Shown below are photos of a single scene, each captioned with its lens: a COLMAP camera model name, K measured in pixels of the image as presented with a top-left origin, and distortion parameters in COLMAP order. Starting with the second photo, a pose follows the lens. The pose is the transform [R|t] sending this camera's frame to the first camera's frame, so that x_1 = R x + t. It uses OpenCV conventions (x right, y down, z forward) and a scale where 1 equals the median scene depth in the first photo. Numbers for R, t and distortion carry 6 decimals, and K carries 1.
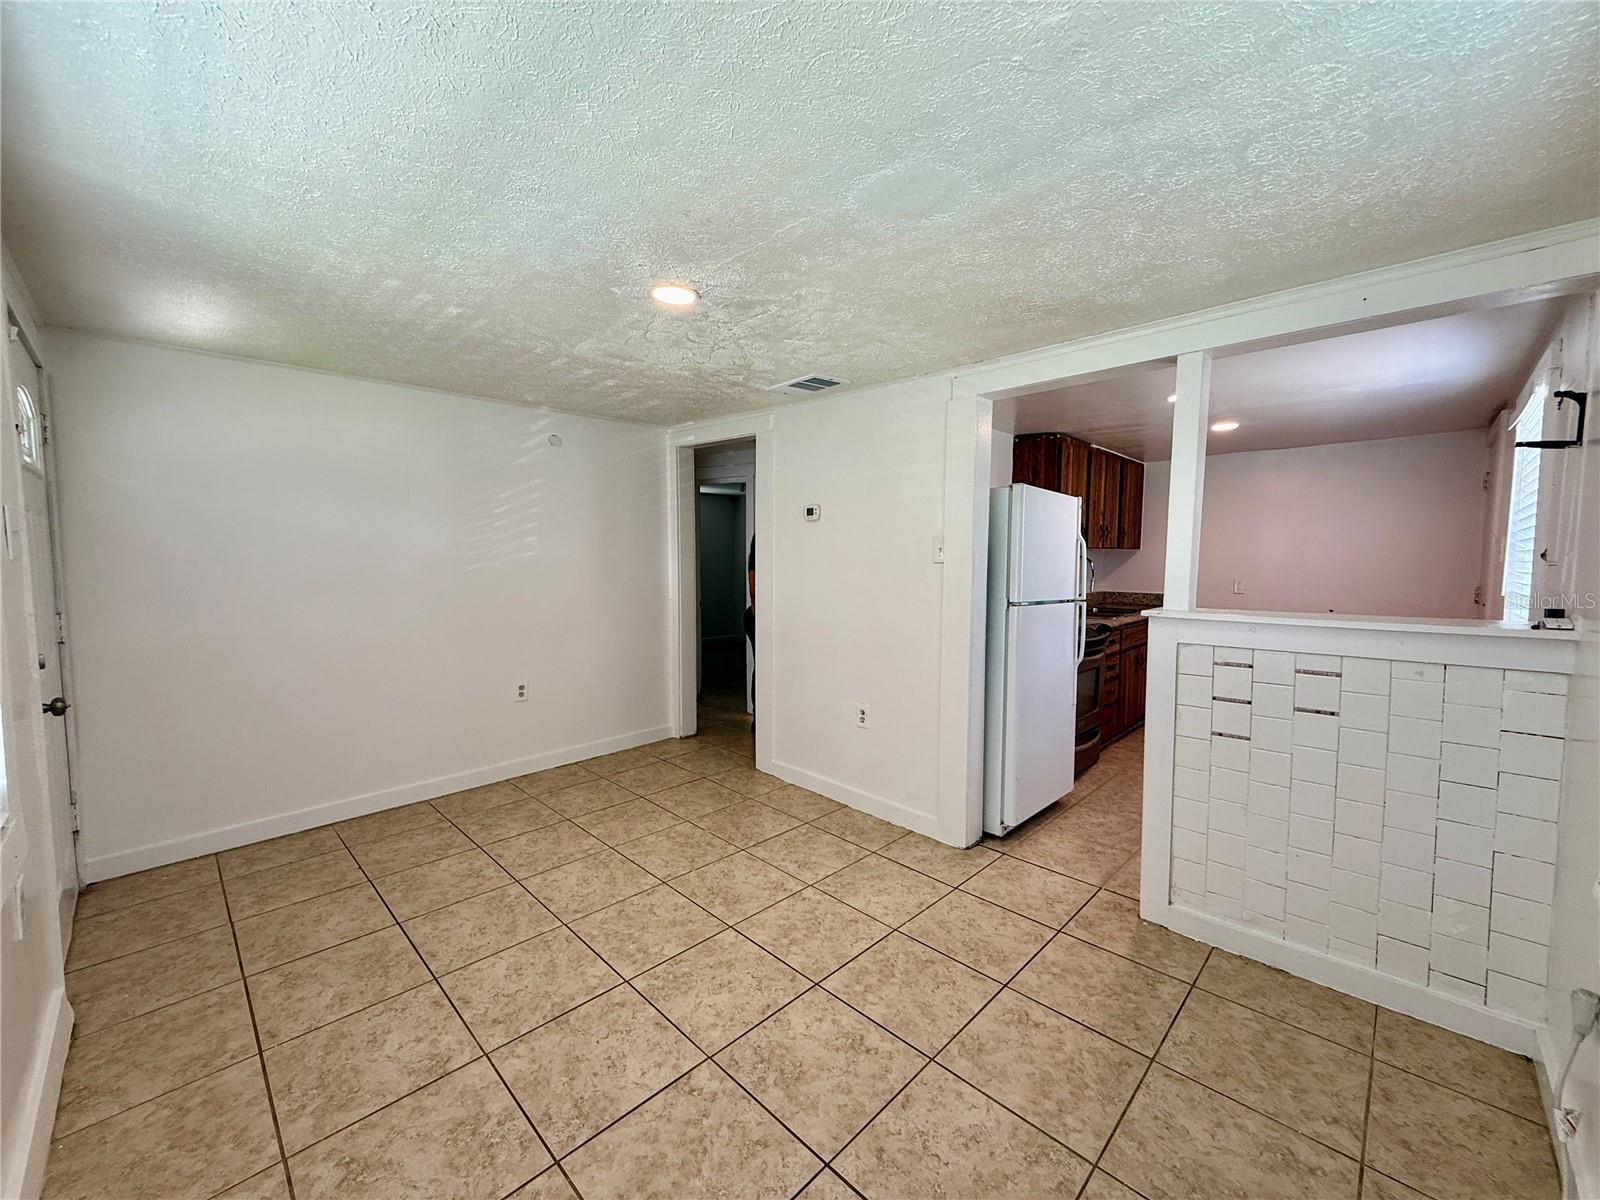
lens RADIAL K [[639.3, 0, 793.4], [0, 639.3, 602.9], [0, 0, 1]] dist [0.000604, 0.000747]
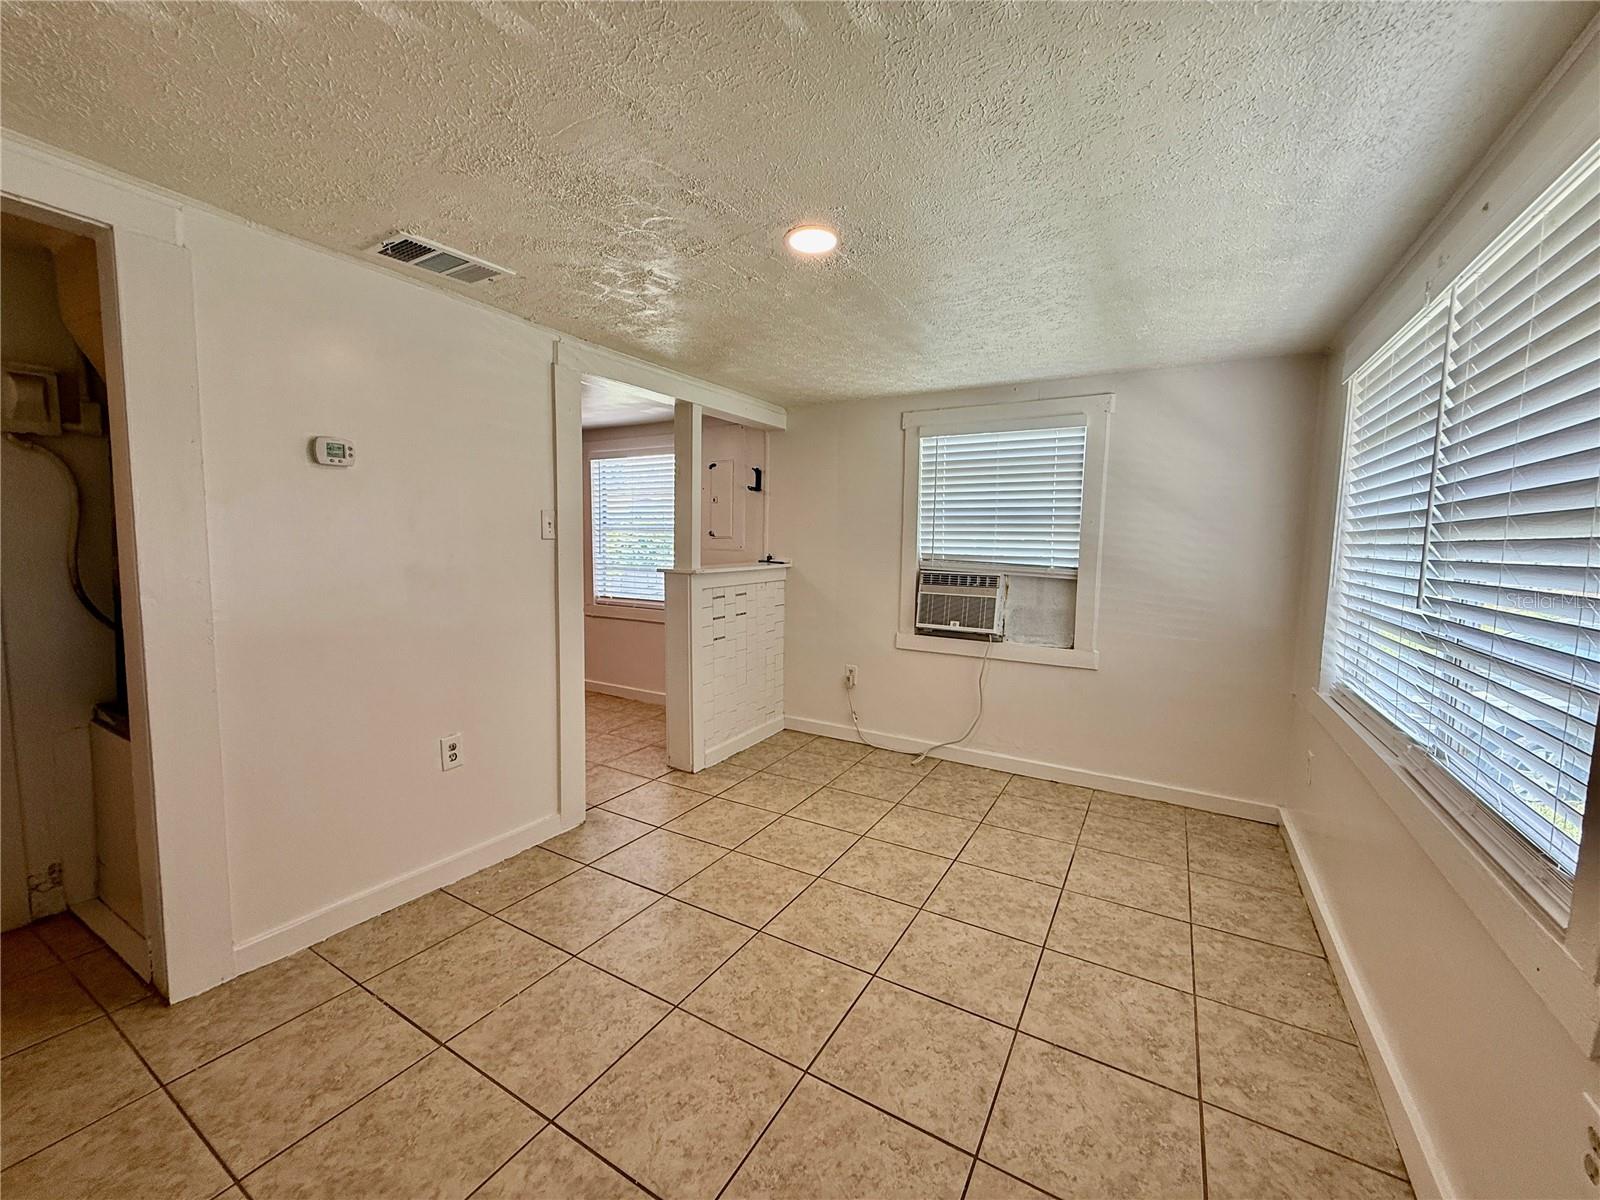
lens RADIAL K [[639.3, 0, 796.6], [0, 639.3, 604.5], [0, 0, 1]] dist [0.000604, 0.000747]
pose [[-0.250398, -0.108304, 0.962066, -1.408970], [0.054002, 0.990613, 0.125573, -0.122806], [-0.966636, 0.083397, -0.242199, 1.657964]]
